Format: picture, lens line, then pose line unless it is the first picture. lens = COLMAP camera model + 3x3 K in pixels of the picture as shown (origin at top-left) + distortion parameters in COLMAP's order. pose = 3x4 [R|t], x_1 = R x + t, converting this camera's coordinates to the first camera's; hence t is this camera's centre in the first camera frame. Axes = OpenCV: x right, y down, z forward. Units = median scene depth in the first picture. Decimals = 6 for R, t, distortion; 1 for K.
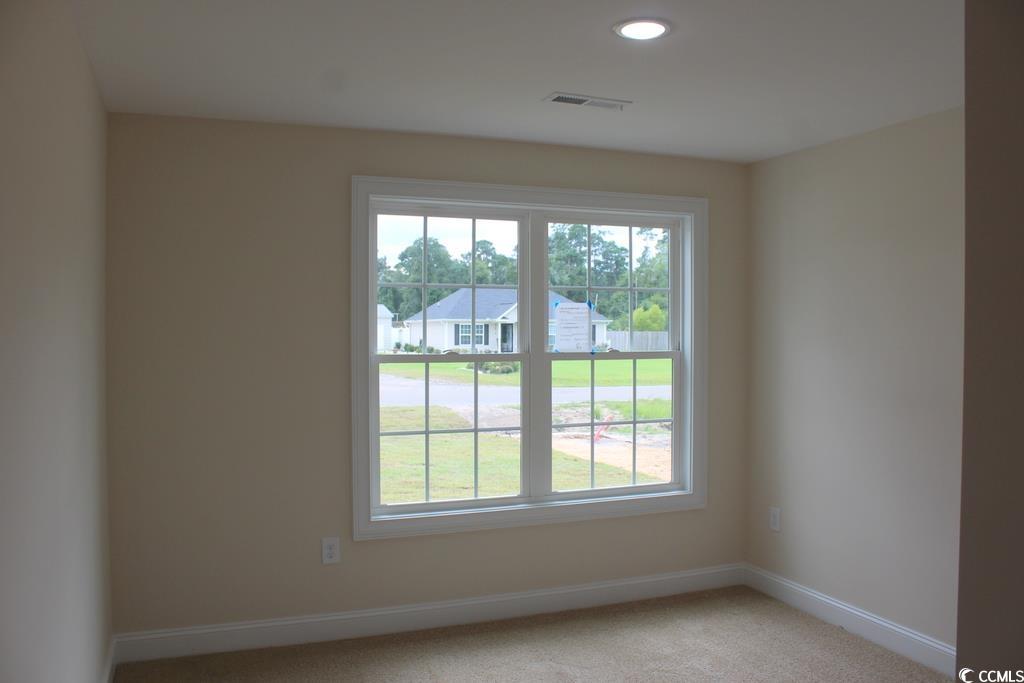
lens RADIAL K [[1101.1, 0, 512.0], [0, 1101.1, 341.5], [0, 0, 1]] dist [-0.189241, 0.004601]
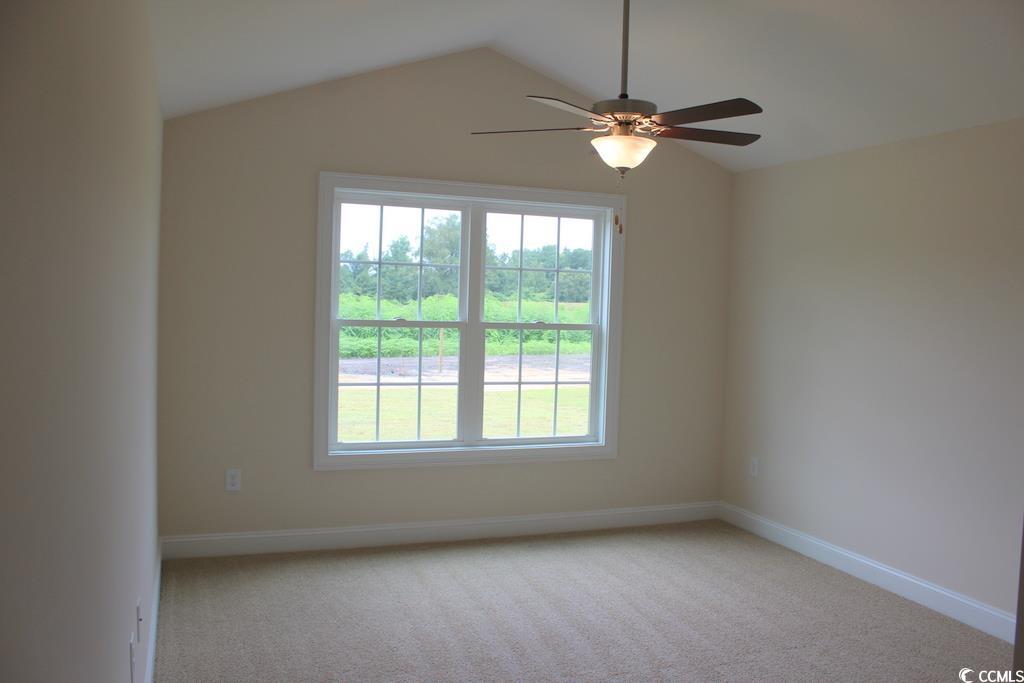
lens RADIAL K [[853.1, 0, 509.6], [0, 853.1, 350.8], [0, 0, 1]] dist [-0.160396, 0.140727]
pose [[0.993757, 0.035573, -0.105748, 0.161840], [-0.030936, 0.998500, 0.045164, -0.001077], [0.107196, -0.041611, 0.993367, 0.083792]]
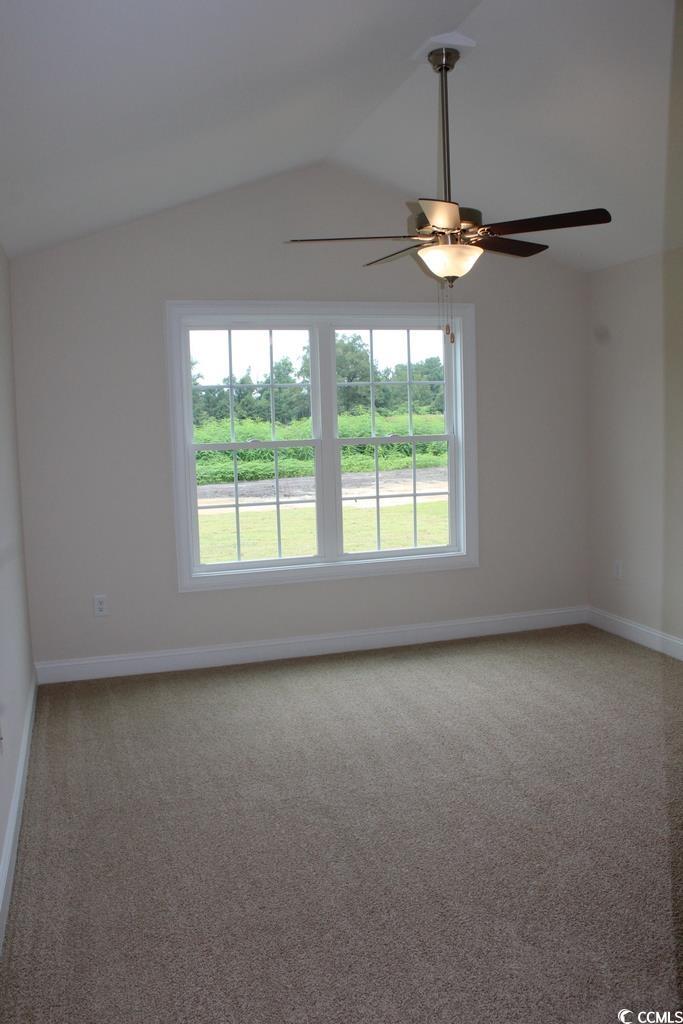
lens RADIAL K [[853.1, 0, 341.5], [0, 853.1, 512.0], [0, 0, 1]] dist [-0.160396, 0.140727]
pose [[0.983625, -0.009563, -0.179972, 0.207915], [0.027490, 0.994868, 0.097380, -0.000559], [0.178117, -0.100733, 0.978840, 0.079028]]
